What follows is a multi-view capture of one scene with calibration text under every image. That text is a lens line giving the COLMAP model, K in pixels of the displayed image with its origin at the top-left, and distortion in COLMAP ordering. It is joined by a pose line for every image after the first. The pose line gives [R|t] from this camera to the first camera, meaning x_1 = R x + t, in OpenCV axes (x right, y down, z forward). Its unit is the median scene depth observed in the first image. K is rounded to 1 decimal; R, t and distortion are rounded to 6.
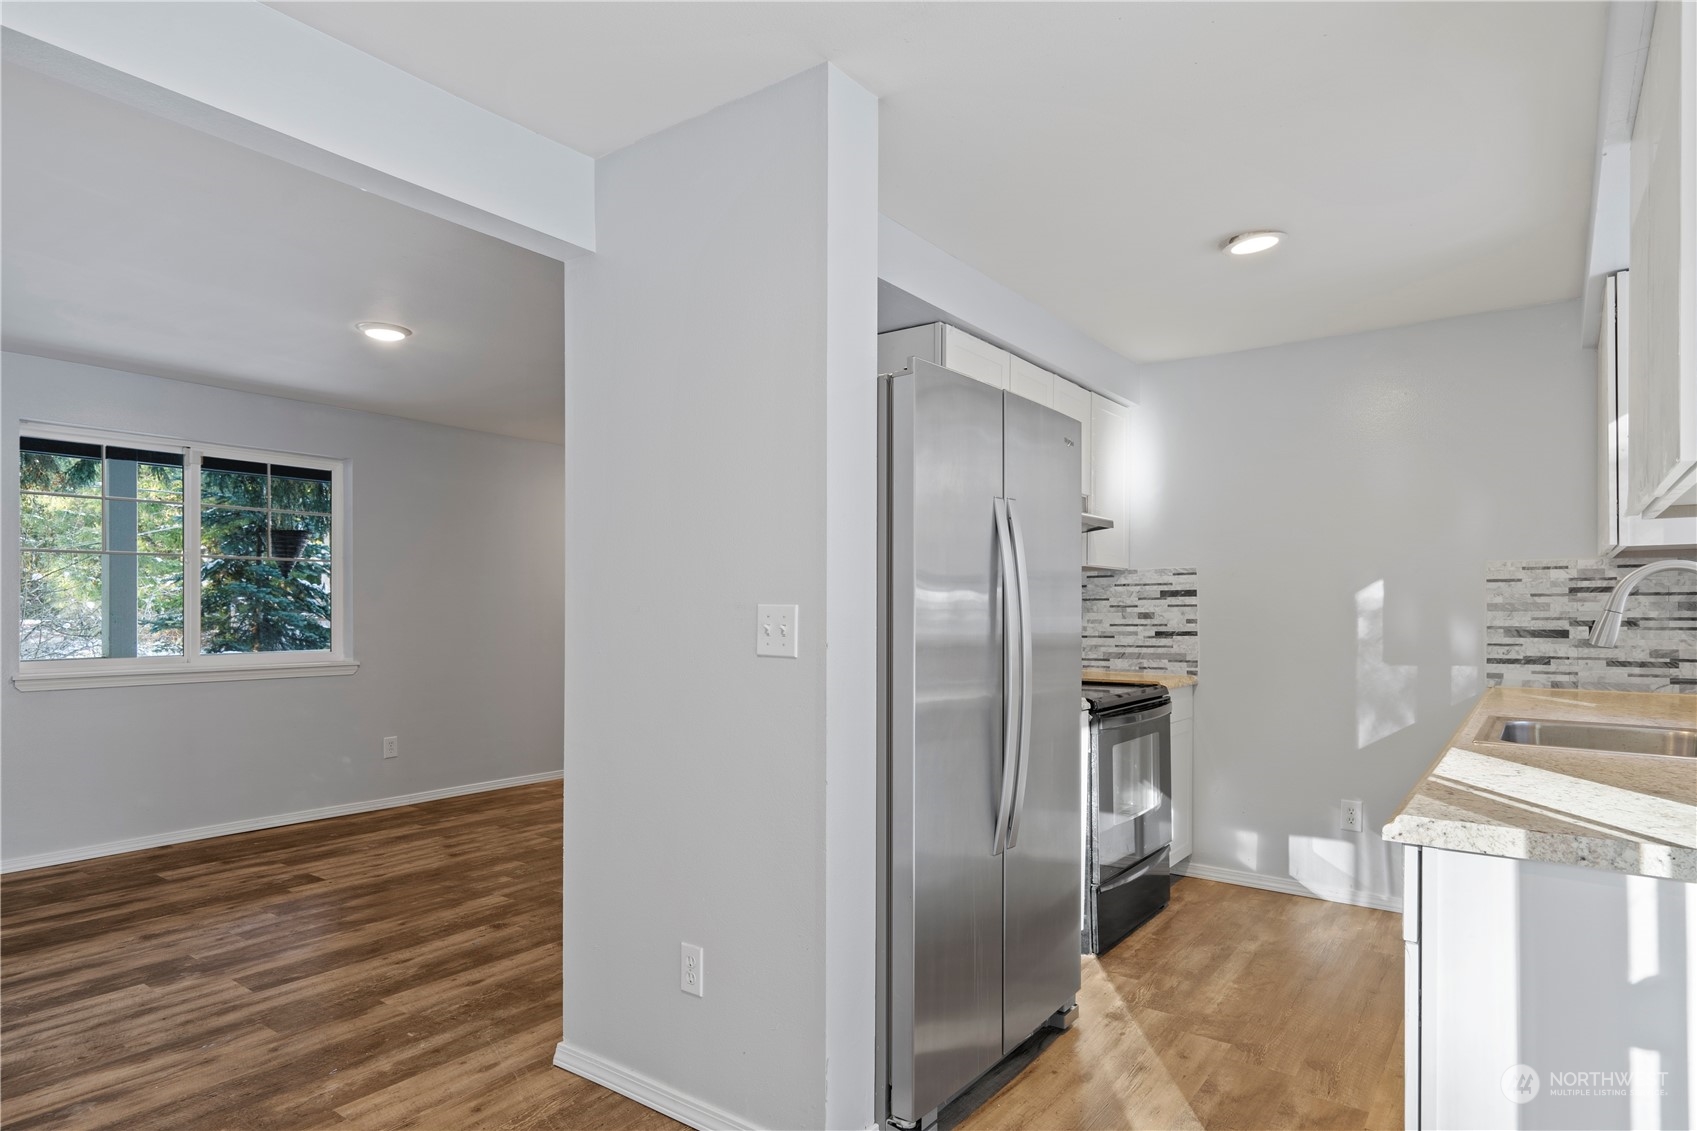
lens RADIAL K [[937.9, 0, 853.5], [0, 937.9, 603.0], [0, 0, 1]] dist [0.014169, 0.000365]
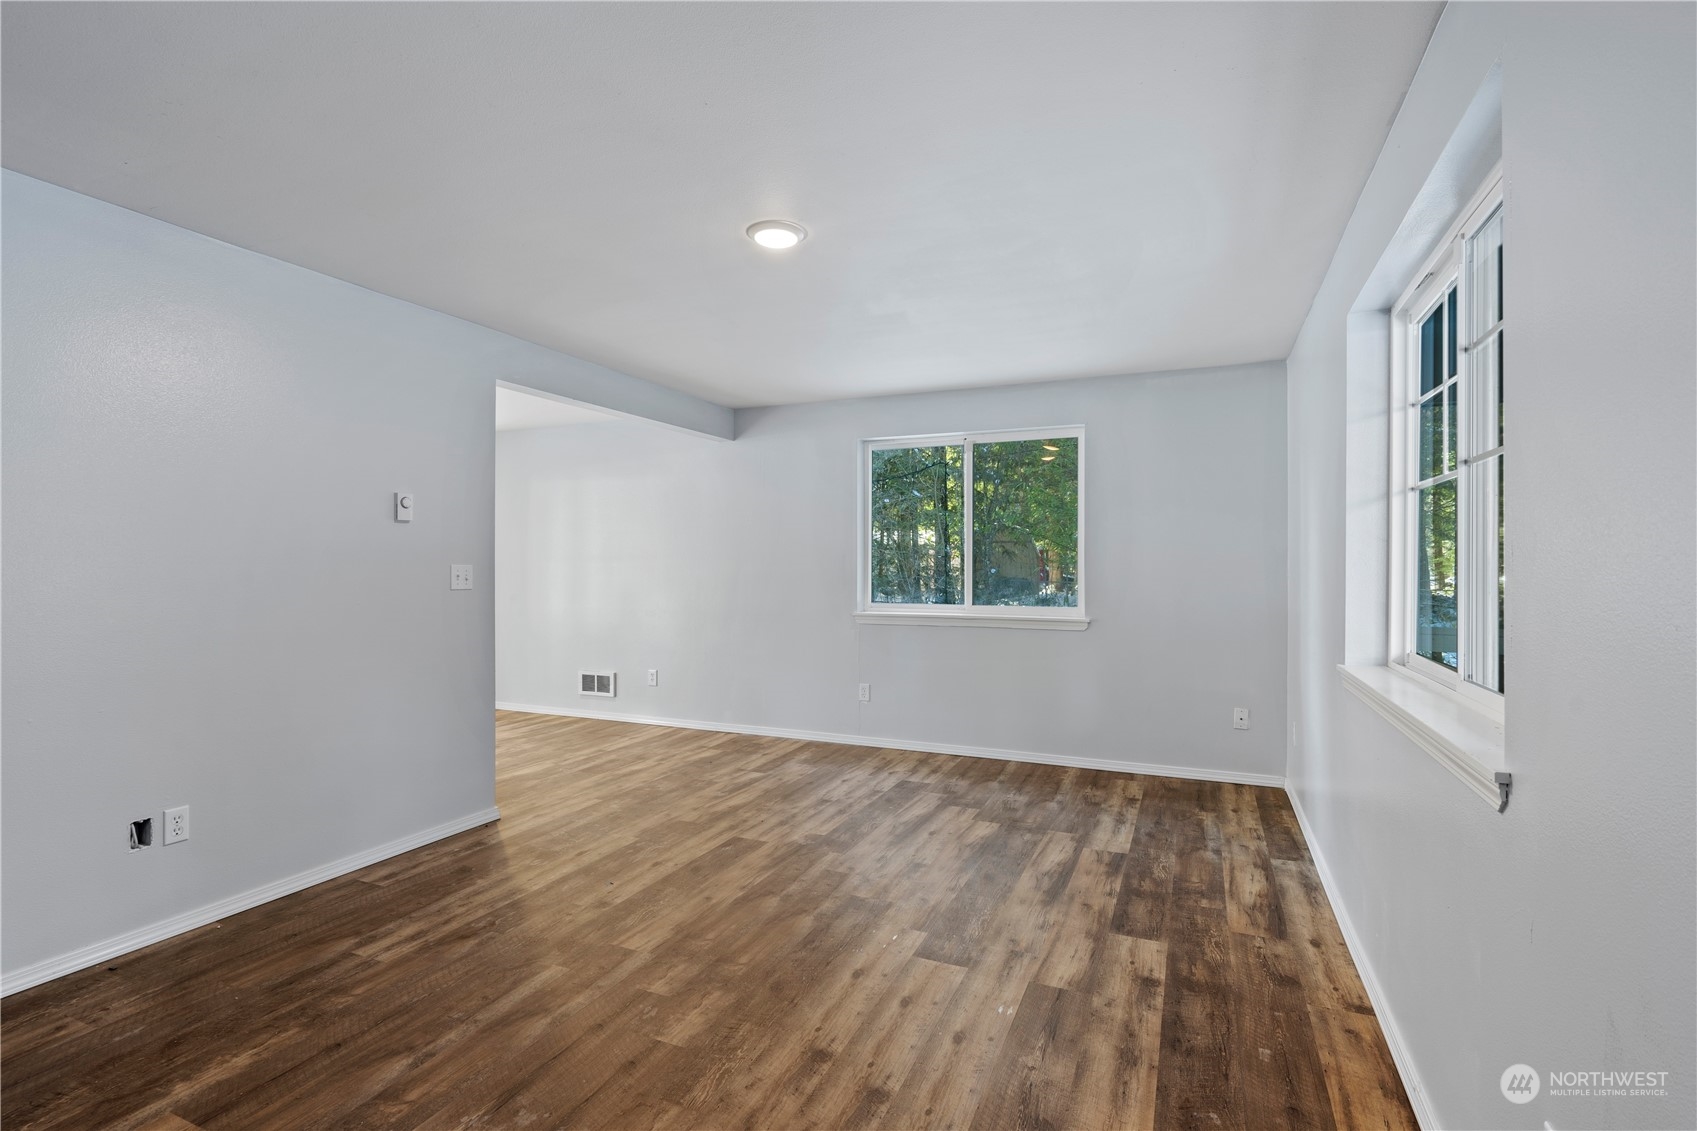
lens RADIAL K [[798.4, 0, 848.5], [0, 798.4, 565.5], [0, 0, 1]] dist [0.000194, 0.000072]
pose [[-0.976213, -0.005039, -0.216756, -0.333582], [-0.003671, 0.999971, -0.006712, 0.004592], [0.216784, -0.005757, -0.976203, 1.384669]]
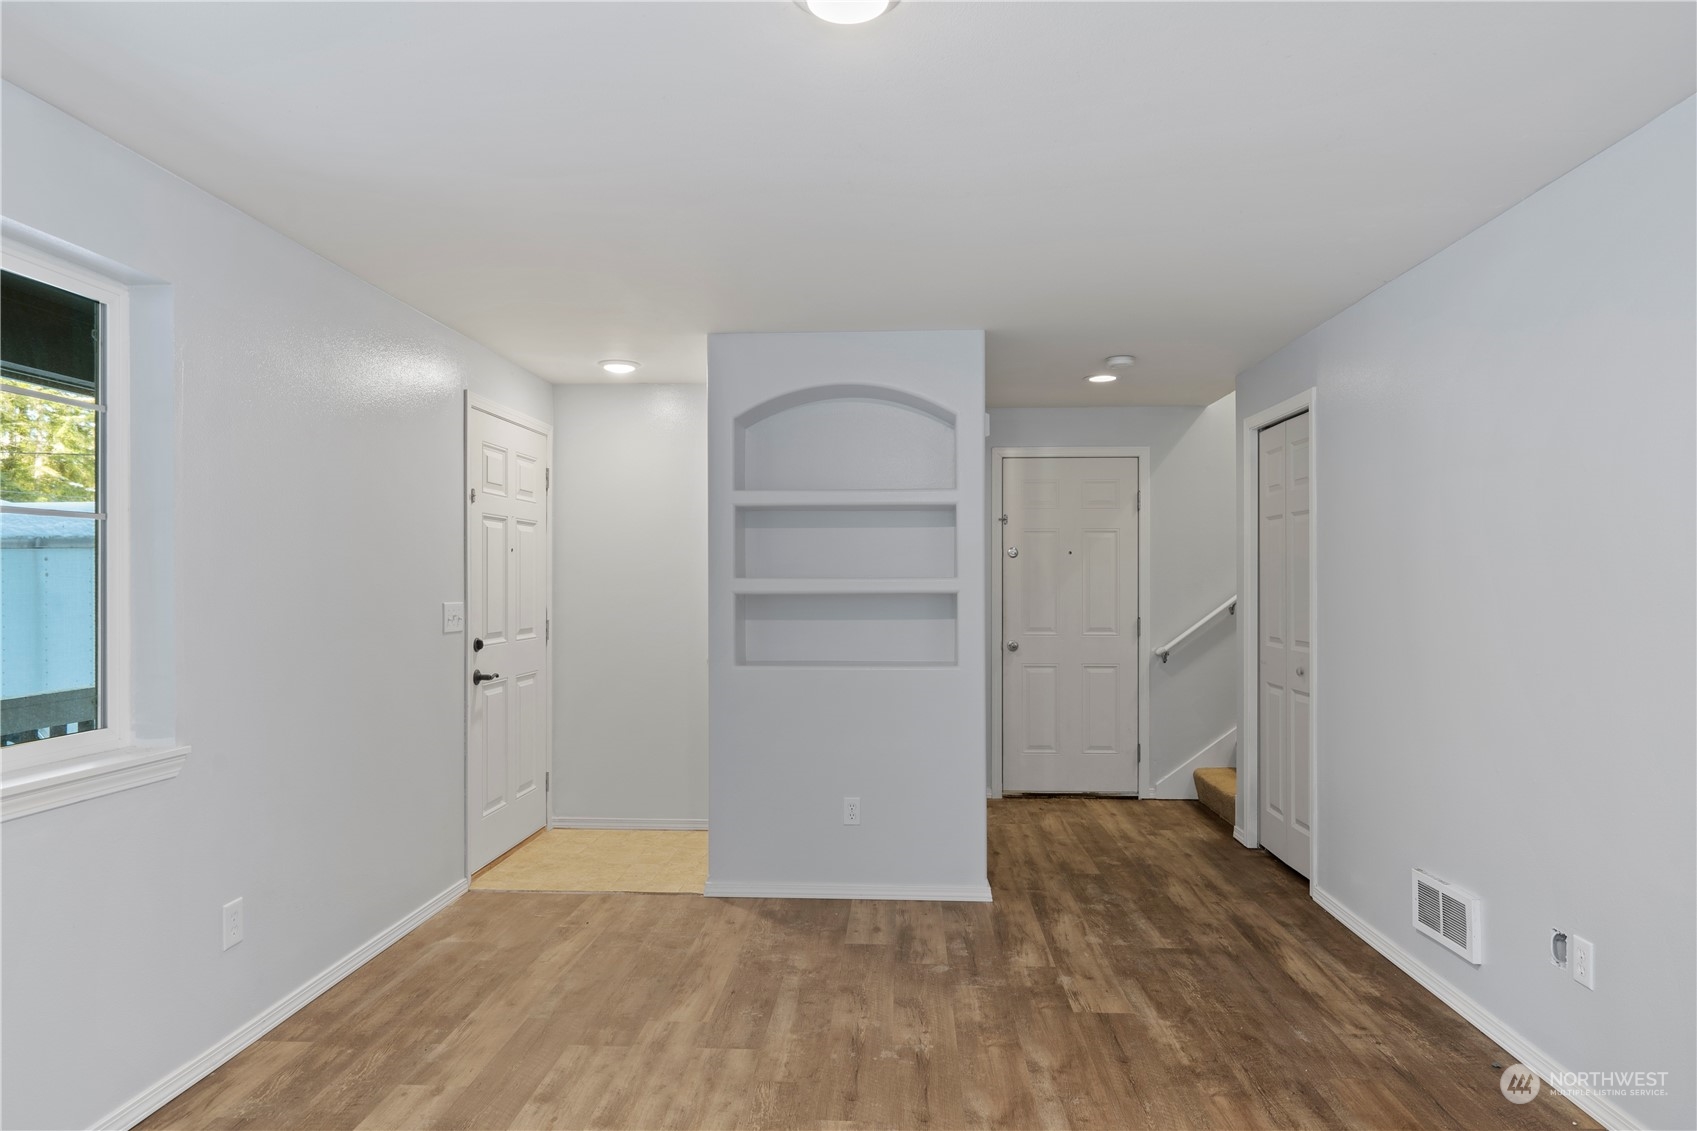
lens RADIAL K [[1005.1, 0, 848.5], [0, 1005.1, 565.5], [0, 0, 1]] dist [0.003389, 0.000627]
pose [[0.837013, 0.004843, 0.547161, -0.611845], [0.001717, 0.999933, -0.011476, -0.019342], [-0.547180, 0.010545, 0.836949, 0.503065]]
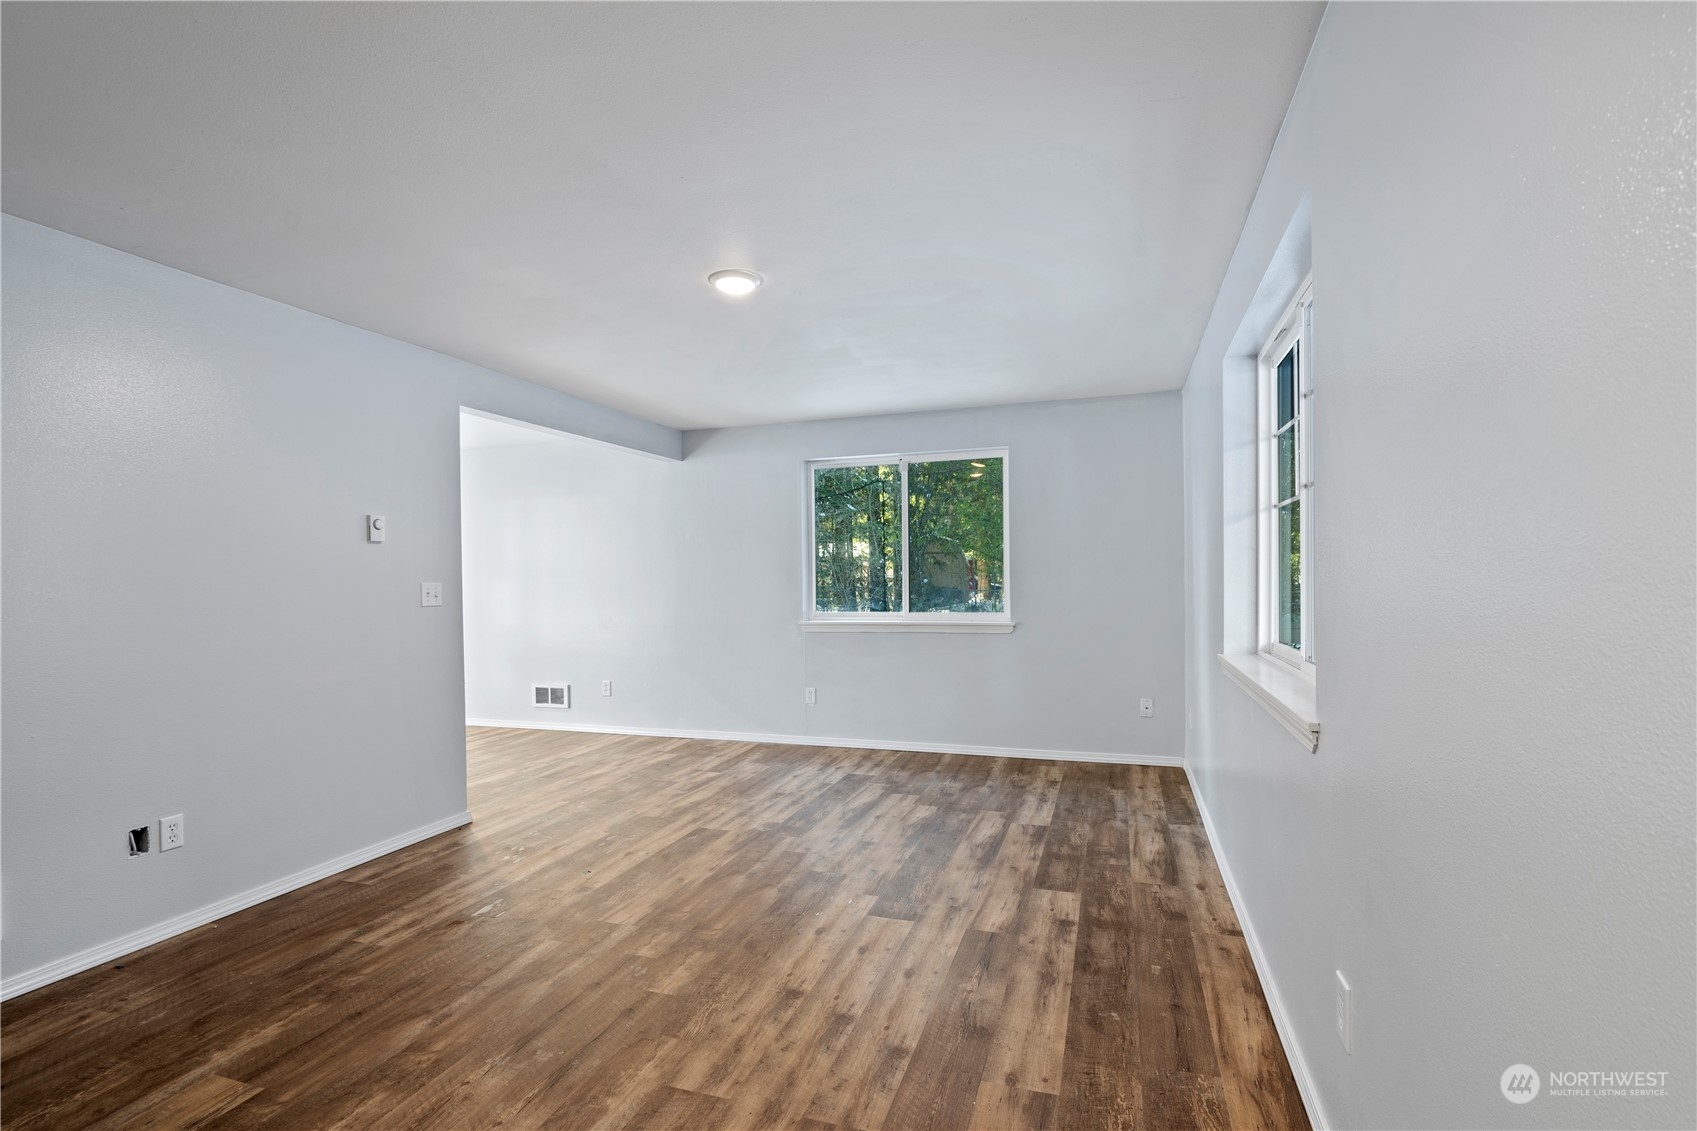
lens RADIAL K [[787.0, 0, 856.1], [0, 787.0, 595.5], [0, 0, 1]] dist [0.000193, 0.000267]
pose [[-0.951817, 0.016864, -0.306203, -0.303499], [0.012440, 0.999788, 0.016393, 0.005692], [0.306414, 0.011794, -0.951825, 1.442576]]
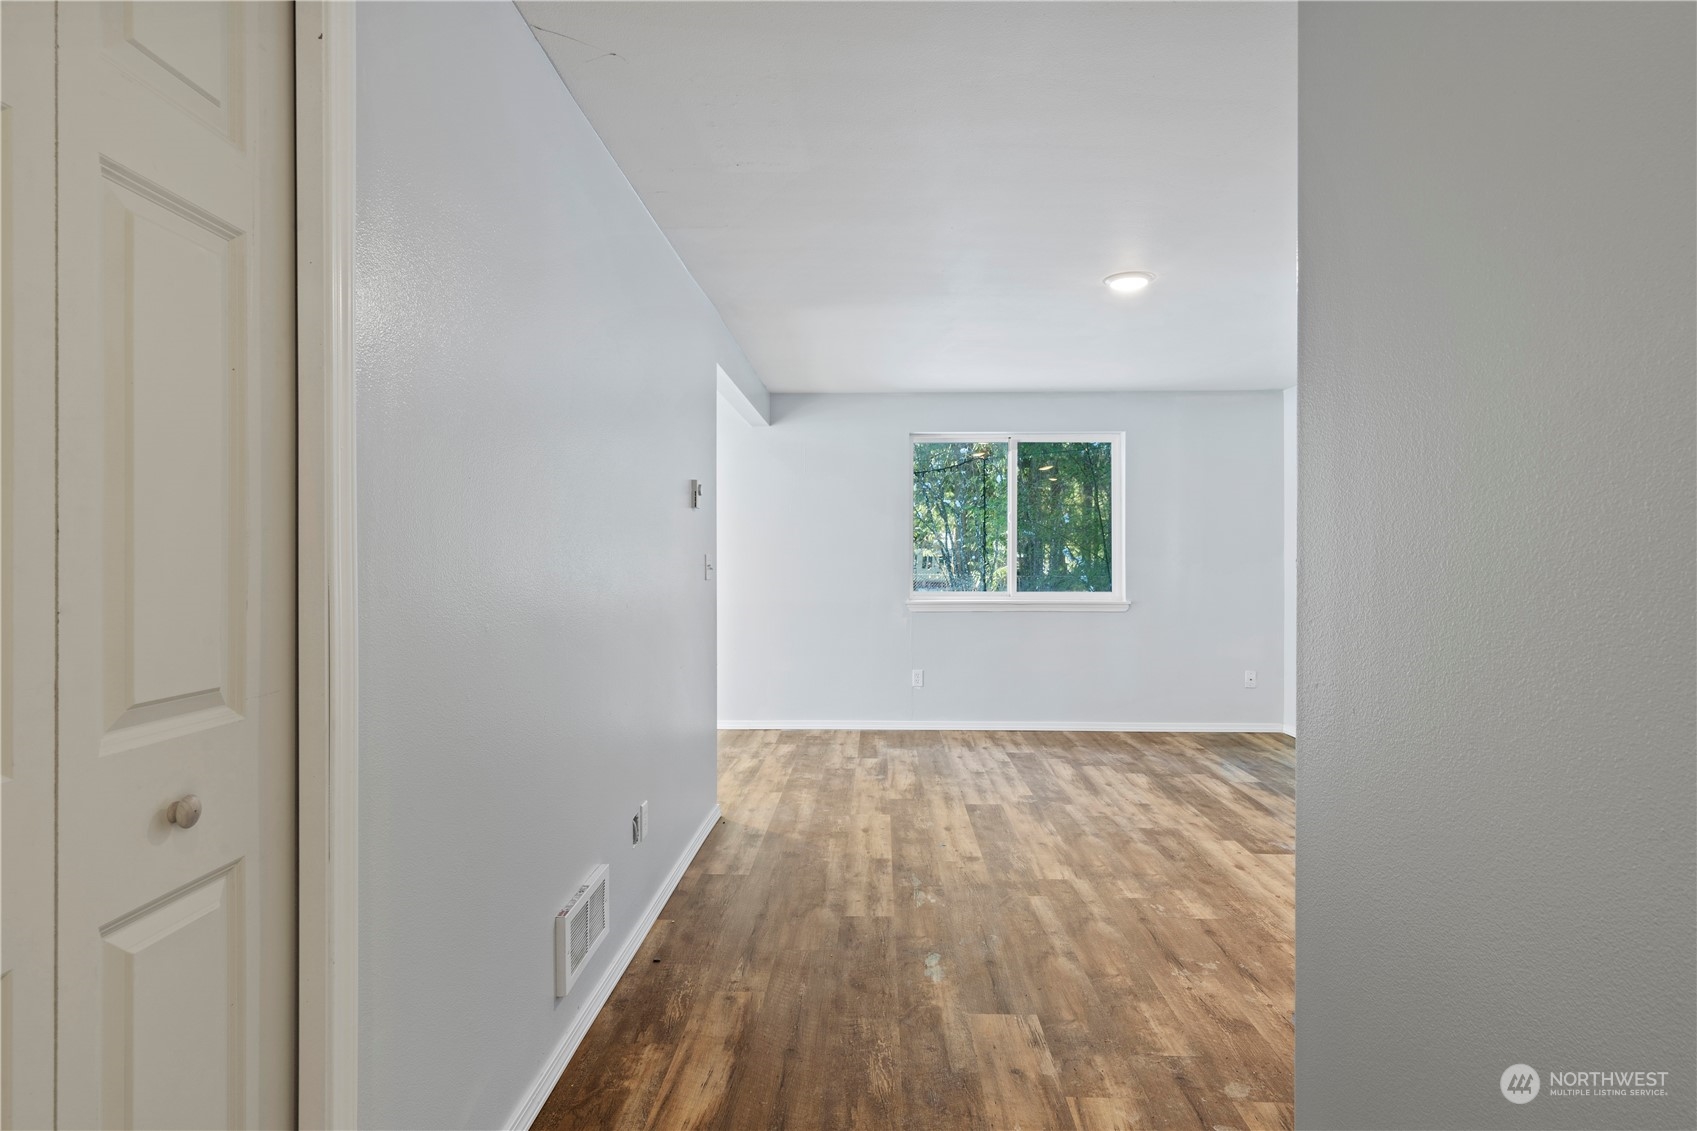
lens RADIAL K [[922.6, 0, 848.5], [0, 922.6, 565.5], [0, 0, 1]] dist [0.013331, 0.000186]
pose [[-0.821134, 0.002181, -0.570731, 0.246207], [0.001316, 0.999997, 0.001927, 0.009155], [0.570734, 0.000831, -0.821135, 1.333320]]
